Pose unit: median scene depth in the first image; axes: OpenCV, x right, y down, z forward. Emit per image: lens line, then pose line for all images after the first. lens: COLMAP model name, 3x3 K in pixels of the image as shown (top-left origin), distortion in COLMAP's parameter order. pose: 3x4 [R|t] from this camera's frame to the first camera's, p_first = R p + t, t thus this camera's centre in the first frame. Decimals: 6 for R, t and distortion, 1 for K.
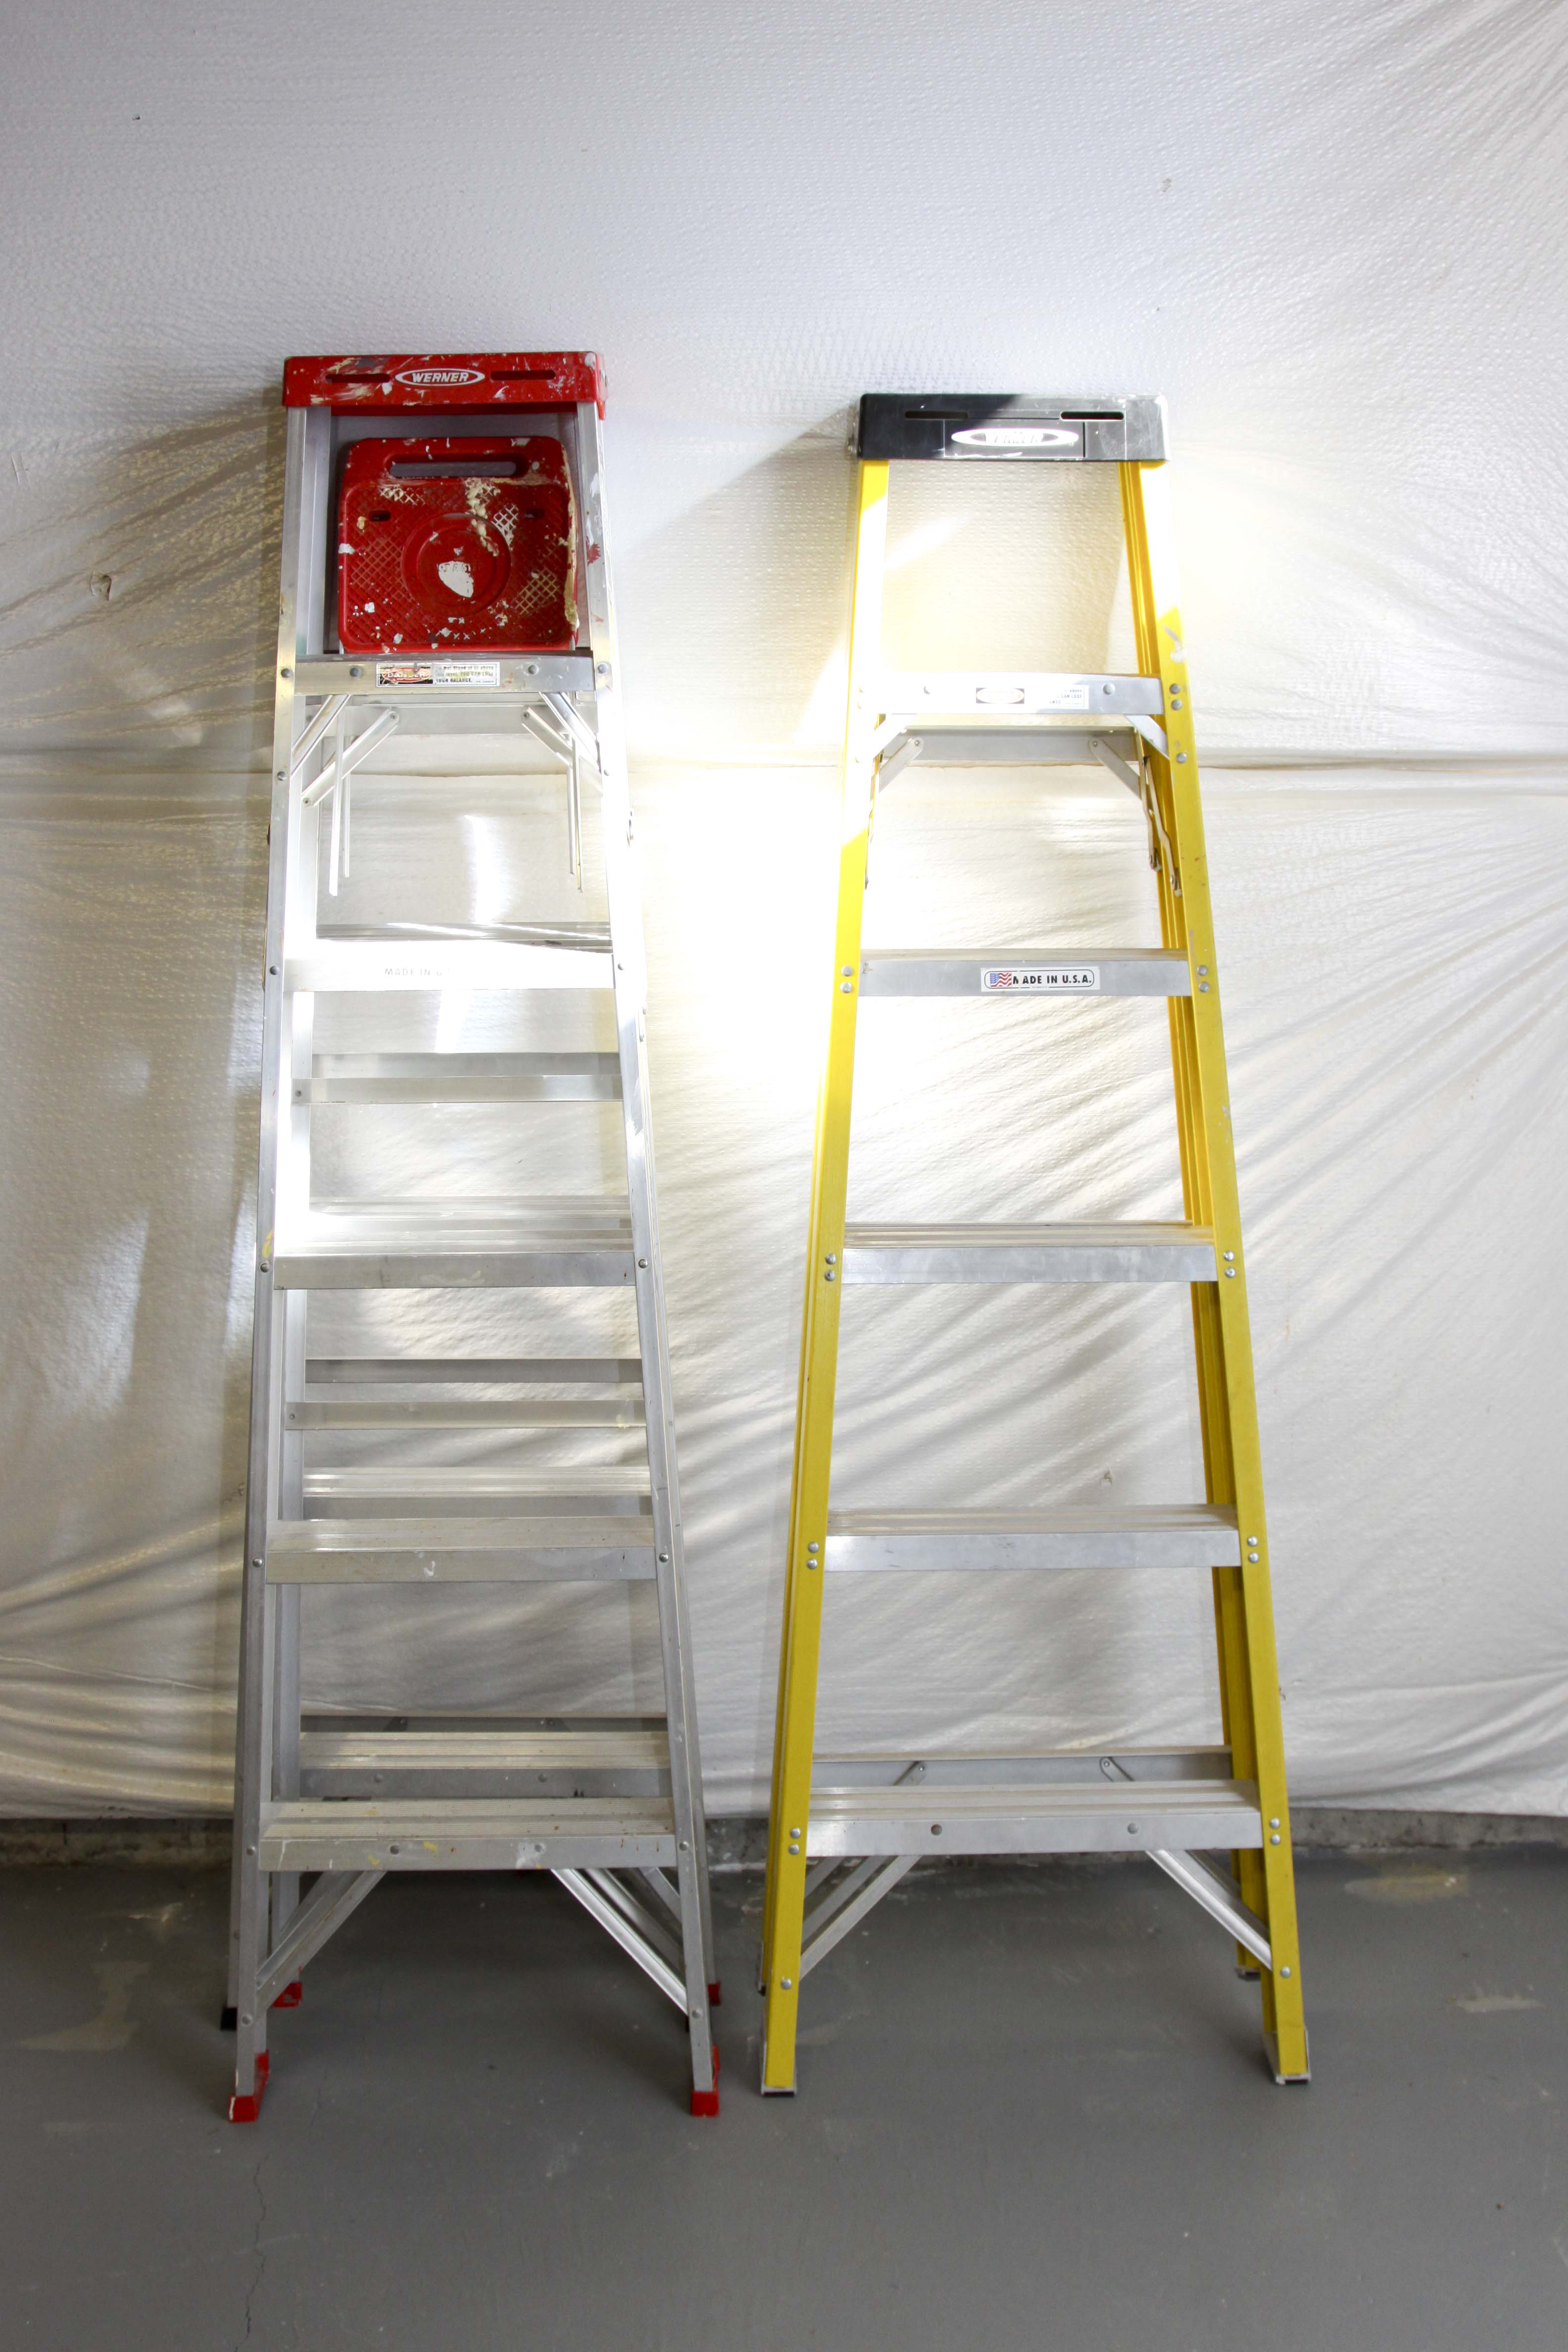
lens RADIAL K [[2478.0, 0, 795.6], [0, 2478.0, 1202.4], [0, 0, 1]] dist [-0.120536, 0.000000]
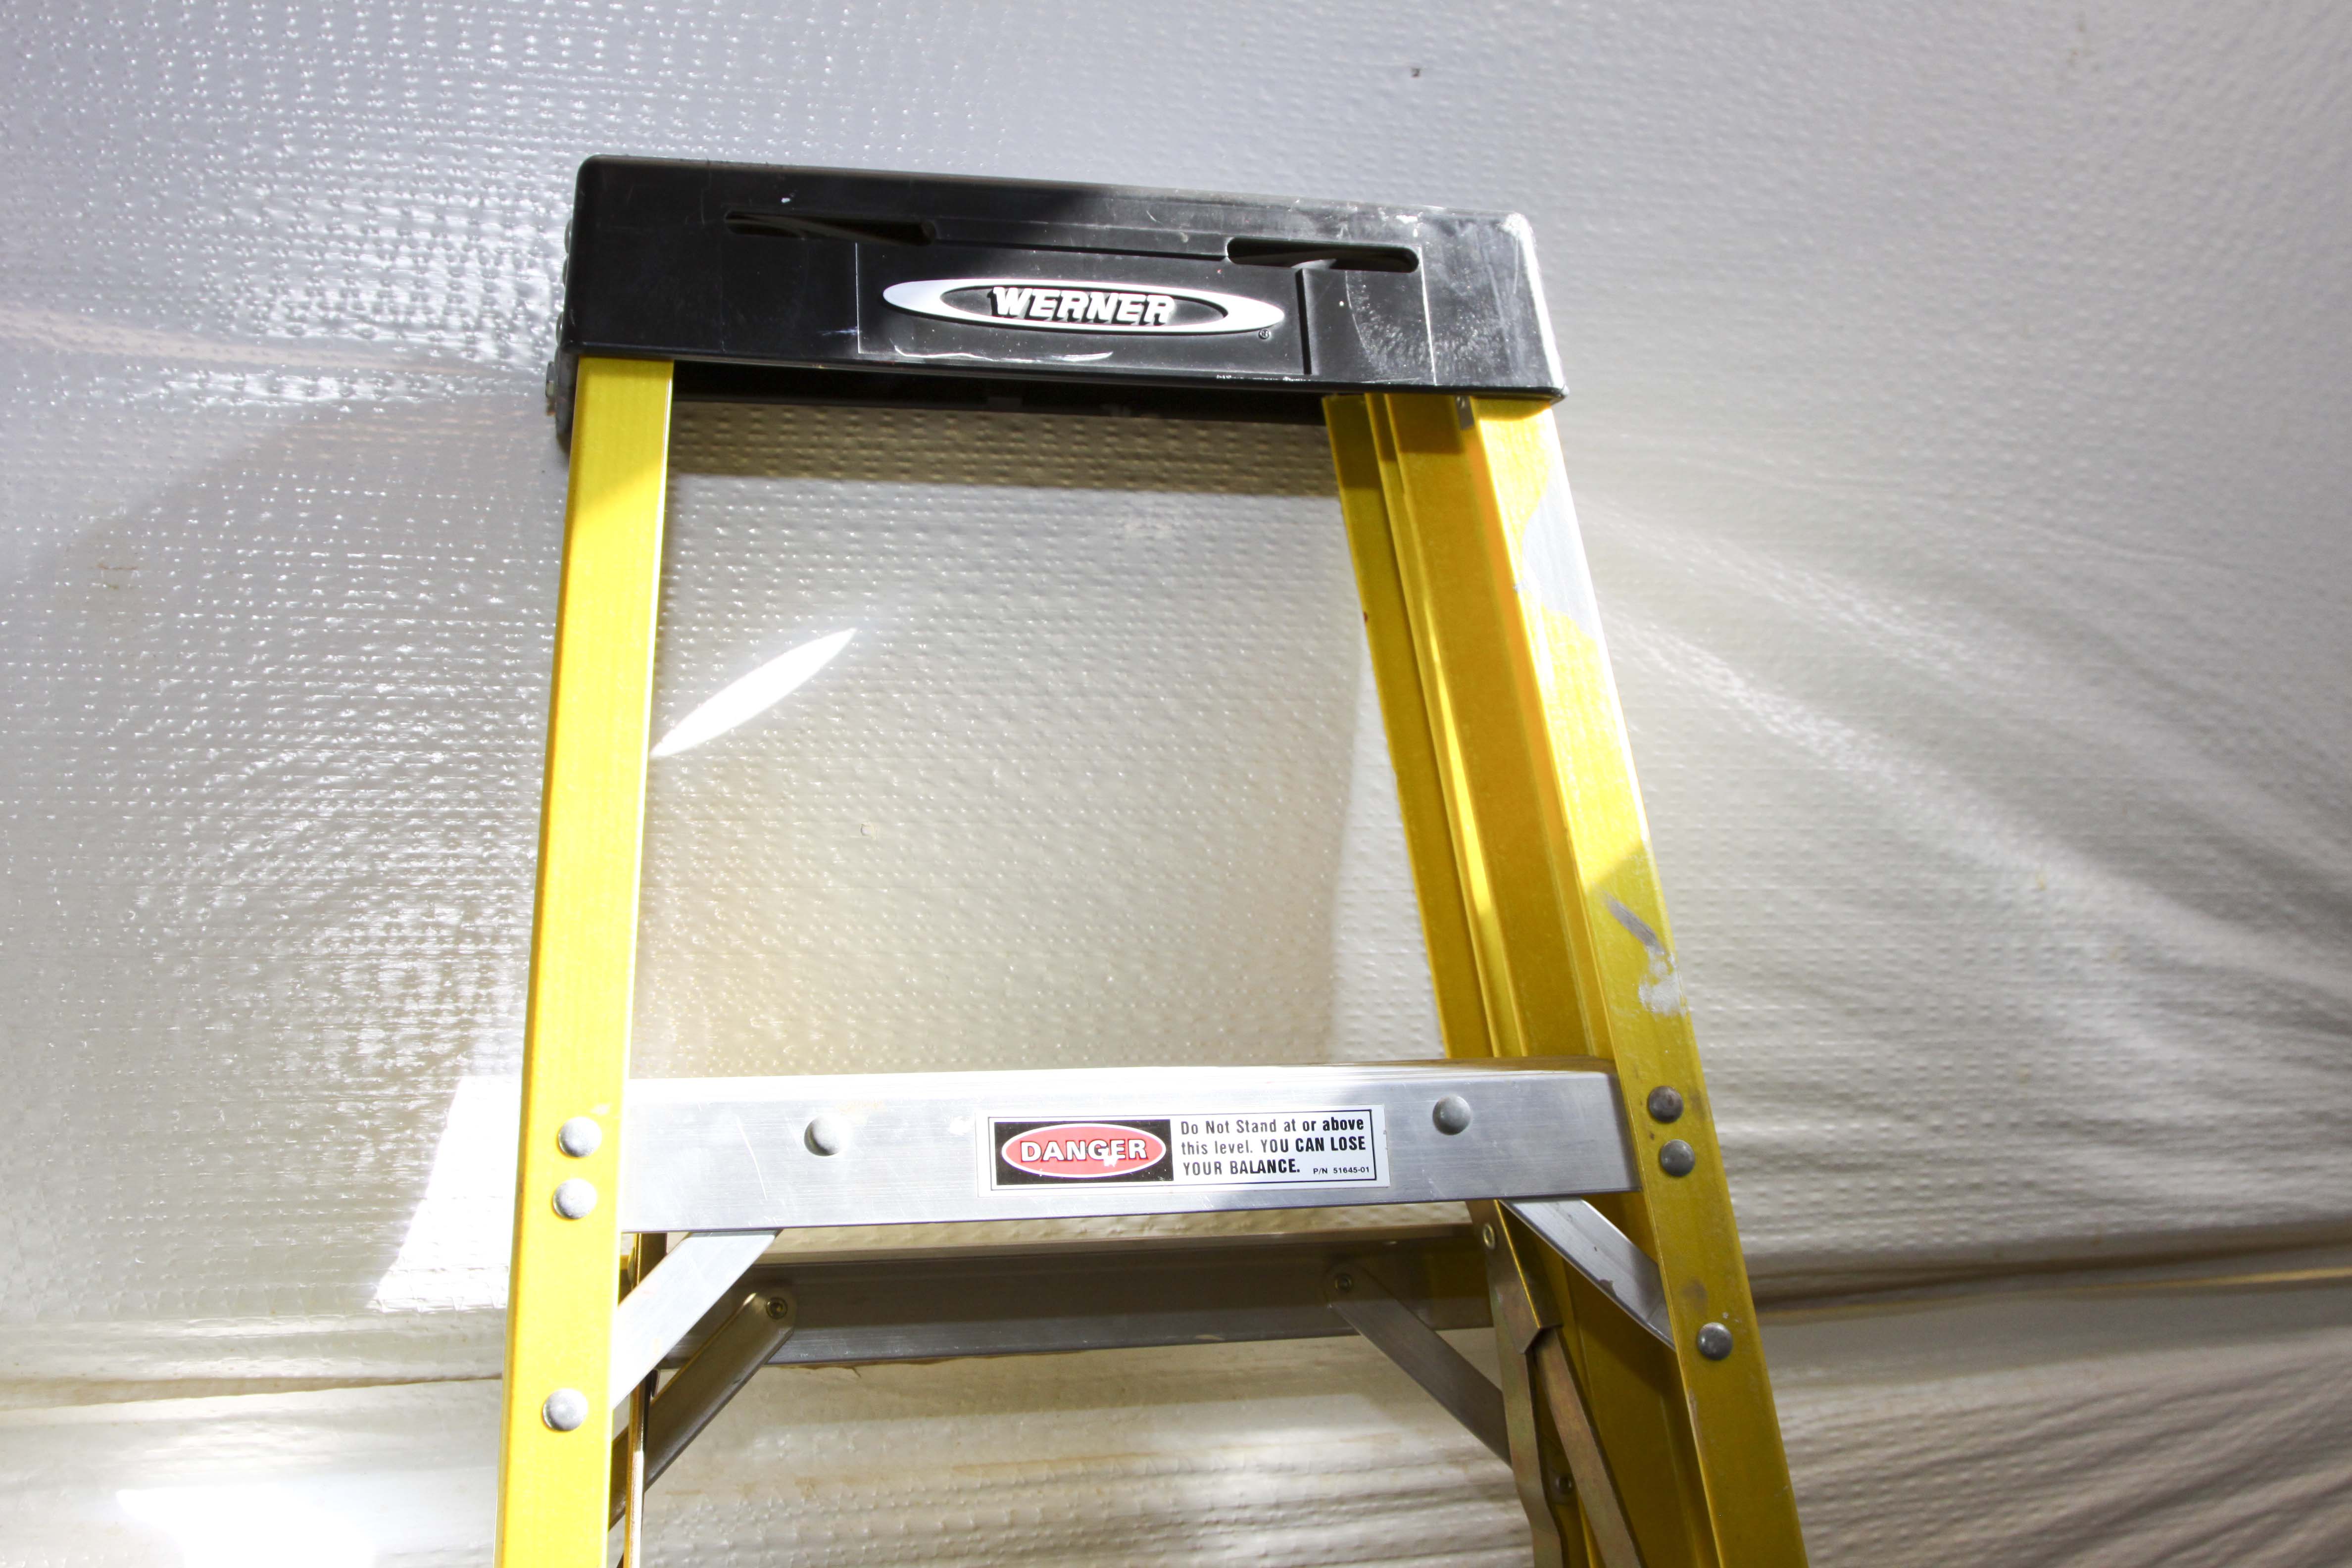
lens RADIAL K [[2478.0, 0, 1212.2], [0, 2478.0, 799.4], [0, 0, 1]] dist [-0.120536, 0.000000]
pose [[0.967959, 0.003437, 0.251085, 0.024861], [0.074317, 0.951192, -0.299518, -0.147036], [-0.239859, 0.308581, 0.920459, 0.673258]]
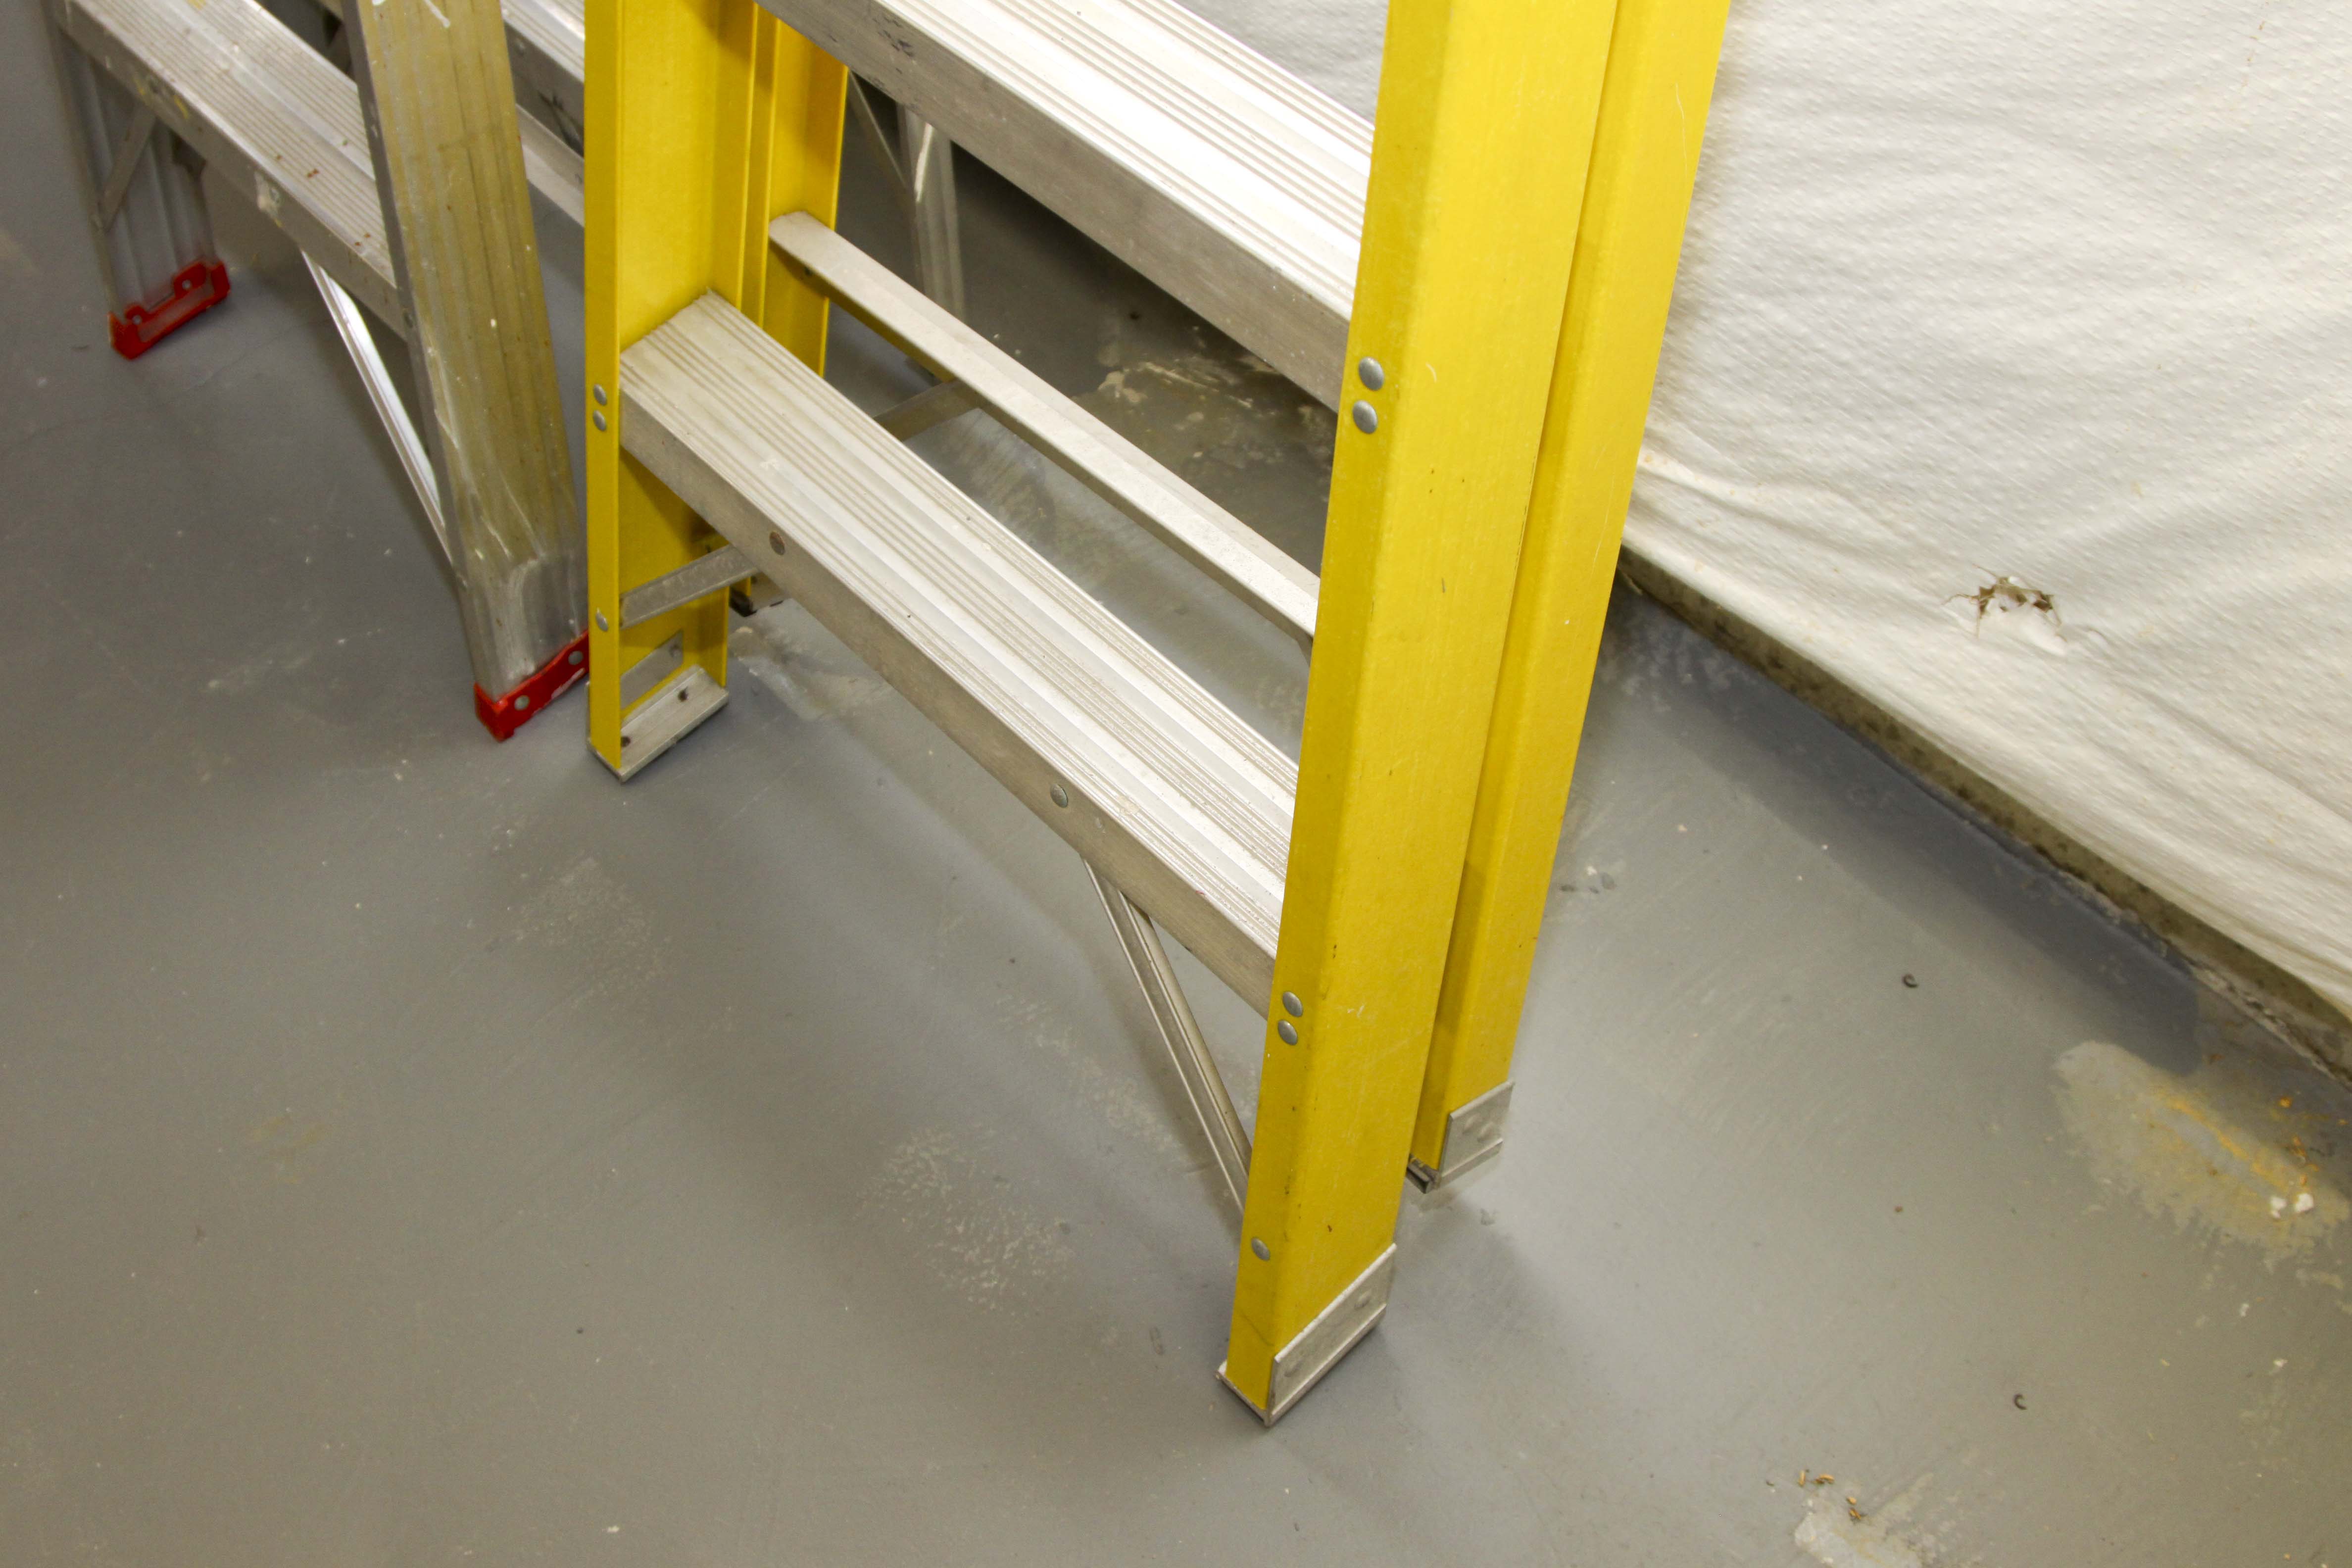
lens RADIAL K [[2478.0, 0, 1200.2], [0, 2478.0, 796.3], [0, 0, 1]] dist [-0.120536, 0.000000]
pose [[0.658818, 0.585739, -0.472089, 0.323113], [-0.102083, 0.691326, 0.715295, -0.045053], [0.745344, -0.423057, 0.515252, 0.732795]]
